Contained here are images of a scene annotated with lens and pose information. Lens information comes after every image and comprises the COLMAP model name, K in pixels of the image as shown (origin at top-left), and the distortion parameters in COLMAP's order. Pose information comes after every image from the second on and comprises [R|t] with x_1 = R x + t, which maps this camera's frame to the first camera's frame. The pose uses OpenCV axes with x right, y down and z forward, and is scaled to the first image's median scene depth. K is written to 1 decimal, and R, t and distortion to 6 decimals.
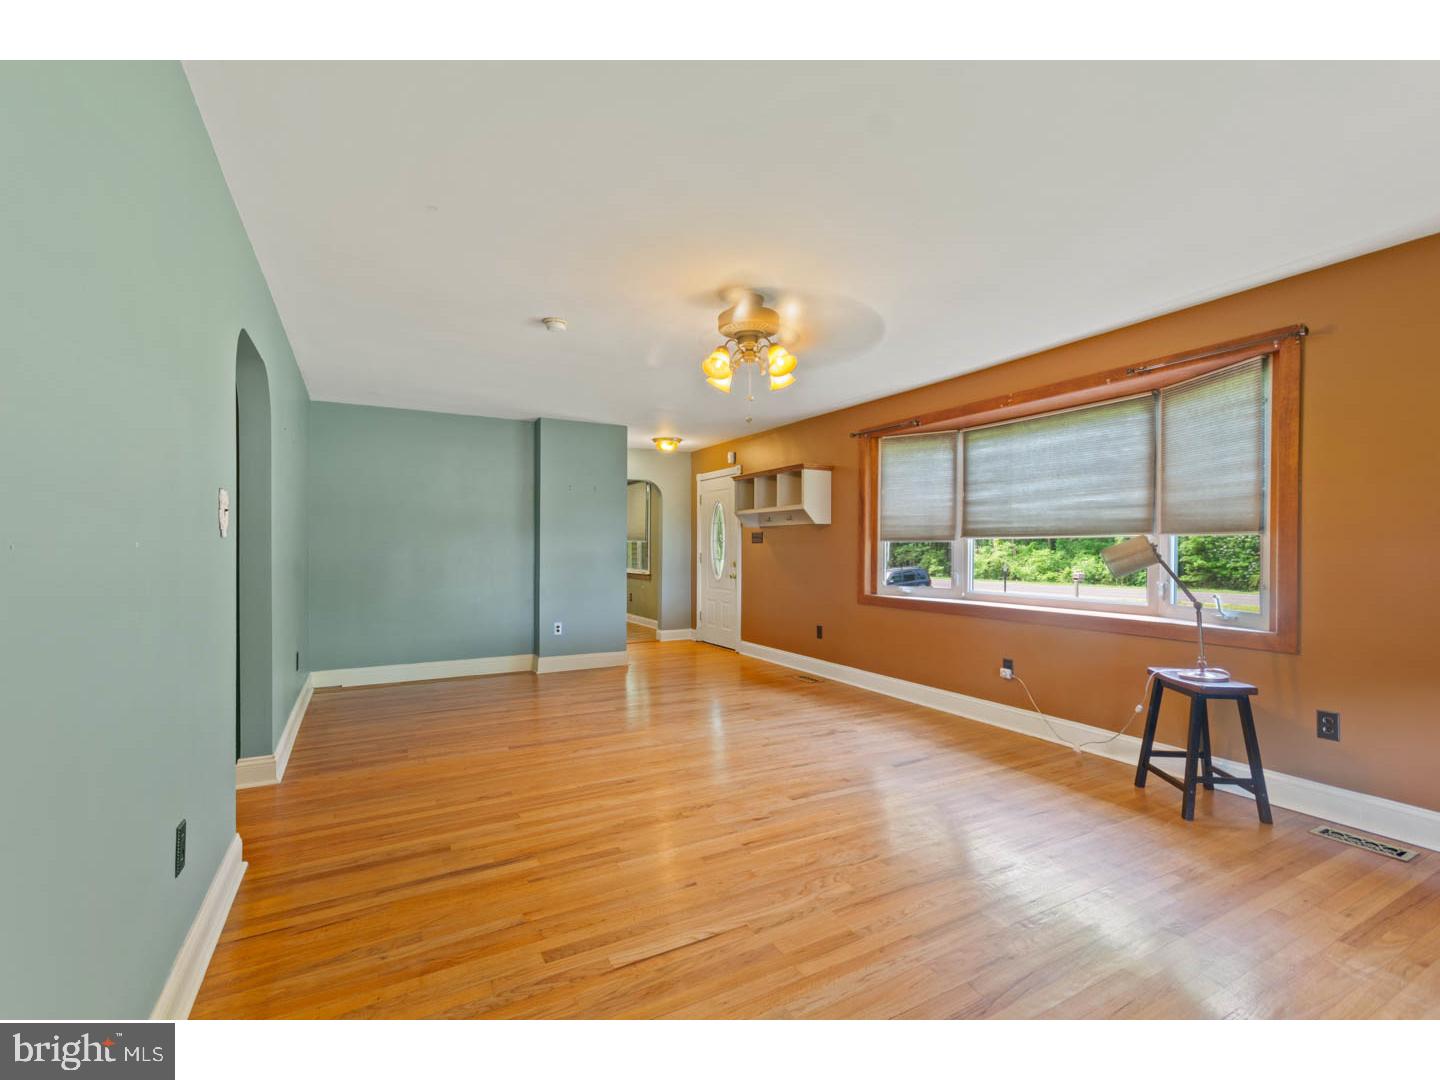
lens RADIAL K [[657.2, 0, 723.9], [0, 657.2, 548.7], [0, 0, 1]] dist [0.010681, -0.000732]
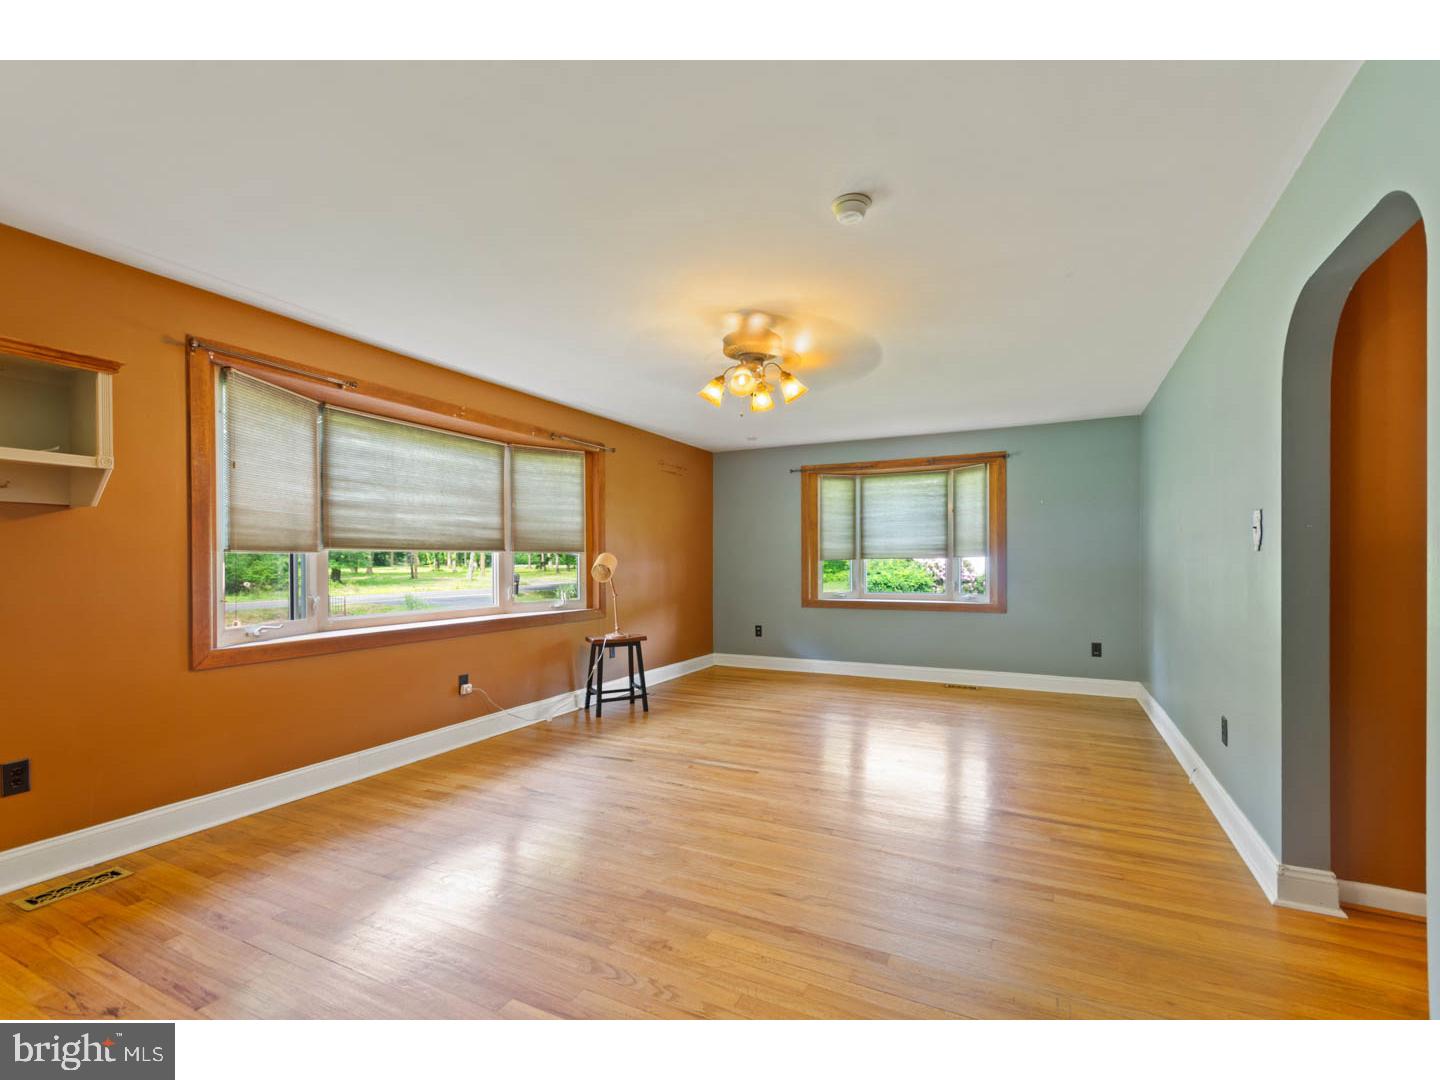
lens RADIAL K [[657.2, 0, 719.2], [0, 657.2, 560.7], [0, 0, 1]] dist [0.010681, -0.000732]
pose [[-0.572915, -0.002546, 0.819611, -0.608318], [-0.000366, 0.999996, 0.002850, -0.006437], [-0.819614, 0.001333, -0.572914, 1.271100]]
